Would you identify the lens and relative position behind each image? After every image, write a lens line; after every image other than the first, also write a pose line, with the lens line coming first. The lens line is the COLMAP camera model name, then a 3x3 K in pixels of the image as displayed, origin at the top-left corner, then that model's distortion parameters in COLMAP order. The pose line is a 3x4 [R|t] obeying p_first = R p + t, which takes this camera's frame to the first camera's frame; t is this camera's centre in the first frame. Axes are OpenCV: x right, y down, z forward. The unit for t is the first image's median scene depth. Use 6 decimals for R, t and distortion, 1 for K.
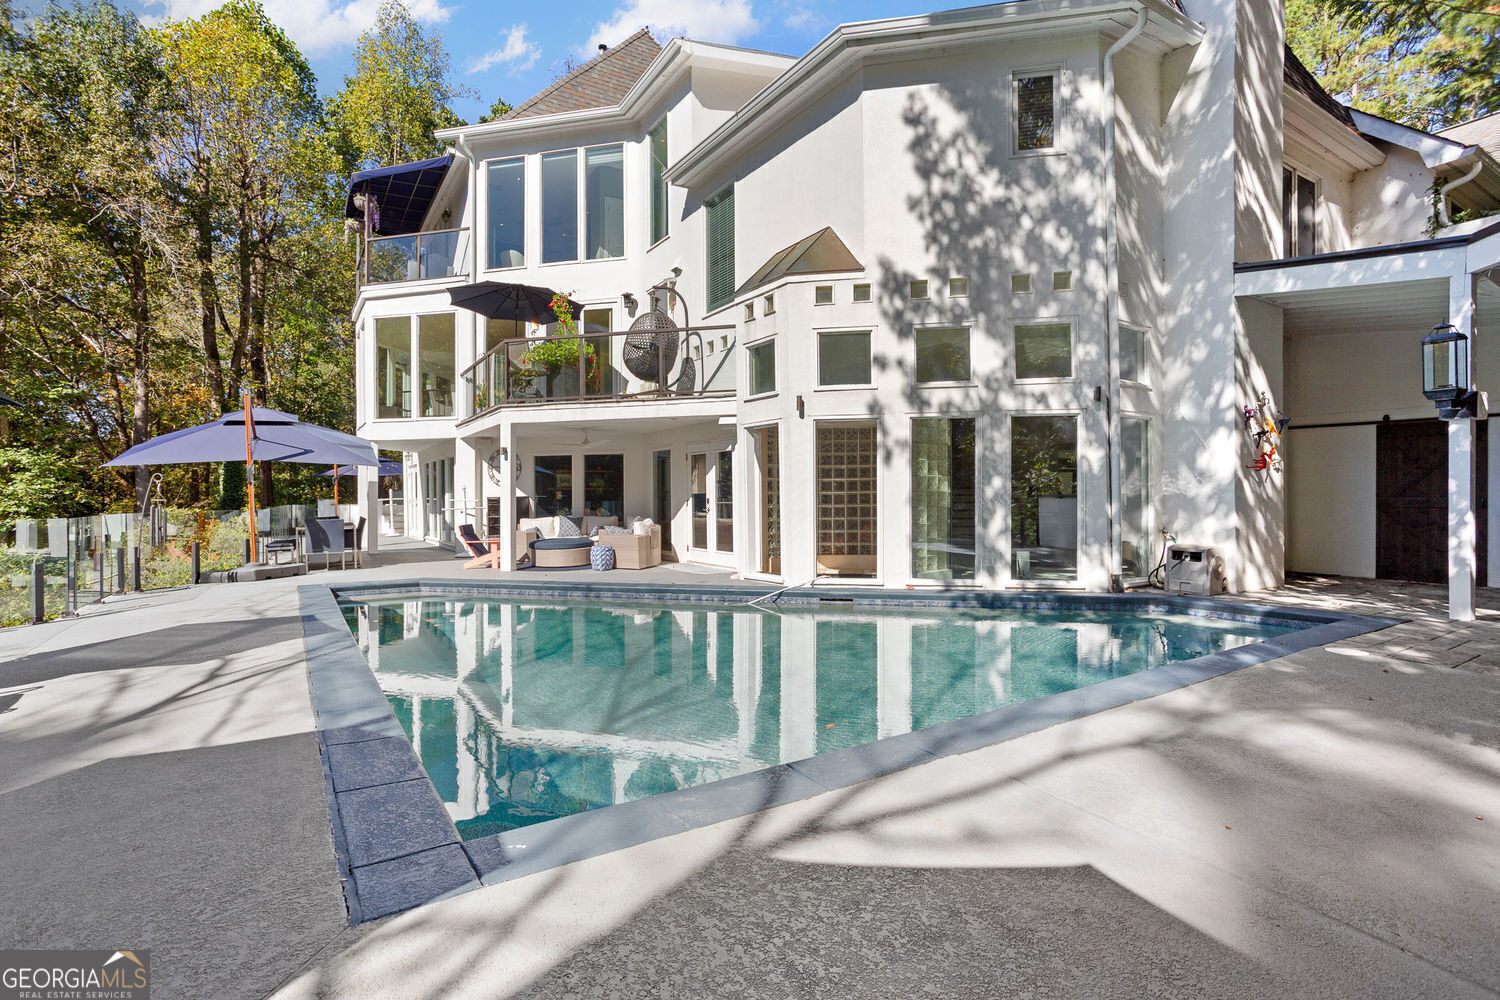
lens RADIAL K [[735.2, 0, 747.3], [0, 735.2, 522.8], [0, 0, 1]] dist [-0.001162, -0.000285]
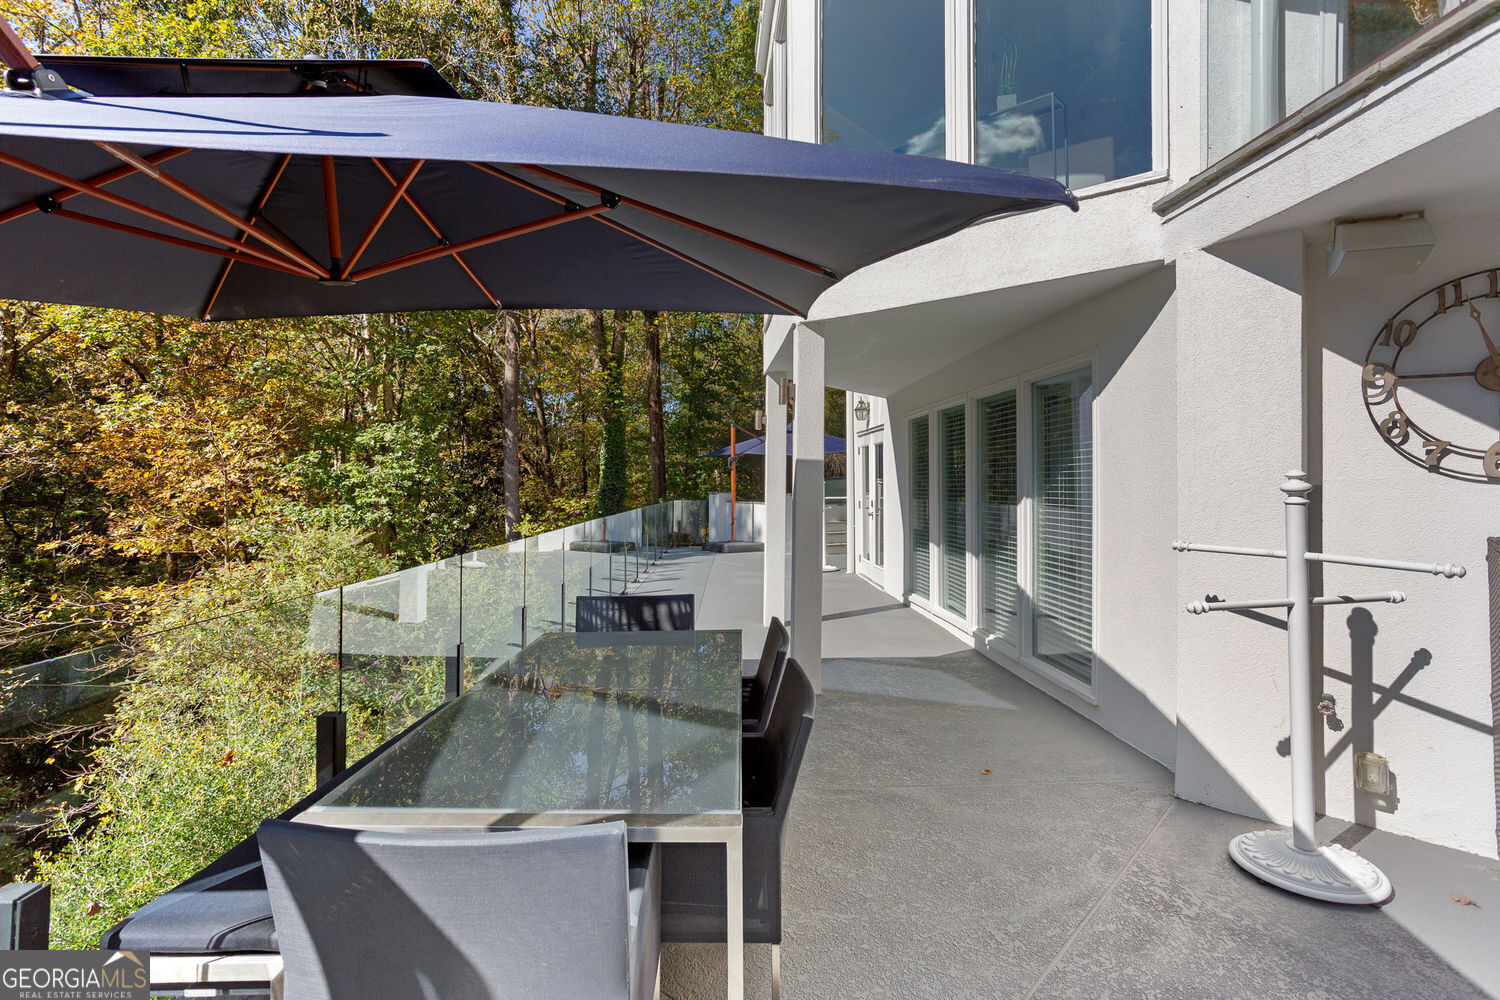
lens RADIAL K [[735.2, 0, 747.3], [0, 735.2, 522.8], [0, 0, 1]] dist [-0.001162, -0.000285]
pose [[0.871429, 0.033662, -0.489366, -0.361074], [-0.021826, 0.999315, 0.029873, -0.037131], [0.490036, -0.015351, 0.871567, 0.681160]]
